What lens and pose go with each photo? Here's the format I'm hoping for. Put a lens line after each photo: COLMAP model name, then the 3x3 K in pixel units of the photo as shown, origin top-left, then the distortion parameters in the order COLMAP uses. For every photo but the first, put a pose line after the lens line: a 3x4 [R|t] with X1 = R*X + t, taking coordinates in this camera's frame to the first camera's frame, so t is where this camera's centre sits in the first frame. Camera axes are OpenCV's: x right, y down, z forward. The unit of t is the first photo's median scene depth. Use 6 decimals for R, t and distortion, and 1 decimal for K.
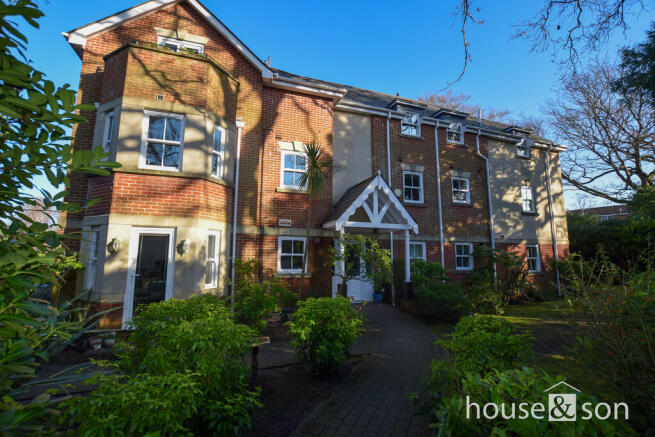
lens RADIAL K [[288.3, 0, 327.5], [0, 288.3, 218.5], [0, 0, 1]] dist [-0.023325, 0.000554]
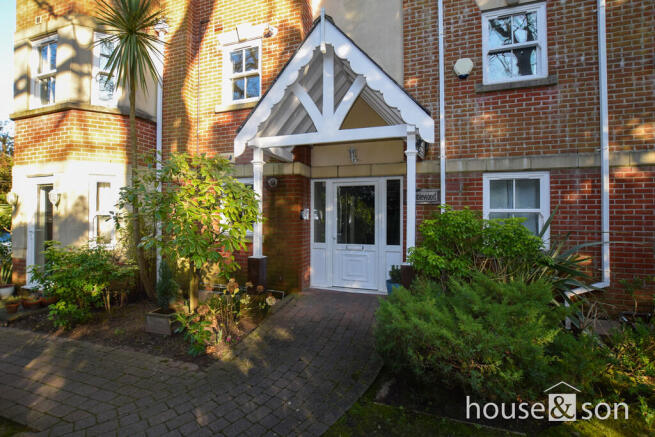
lens RADIAL K [[288.3, 0, 327.5], [0, 288.3, 218.5], [0, 0, 1]] dist [-0.023325, 0.000554]
pose [[0.786782, 0.000042, -0.617230, 0.444308], [0.083986, 0.990692, 0.107125, 0.101316], [0.611490, -0.136123, 0.779455, 0.622046]]
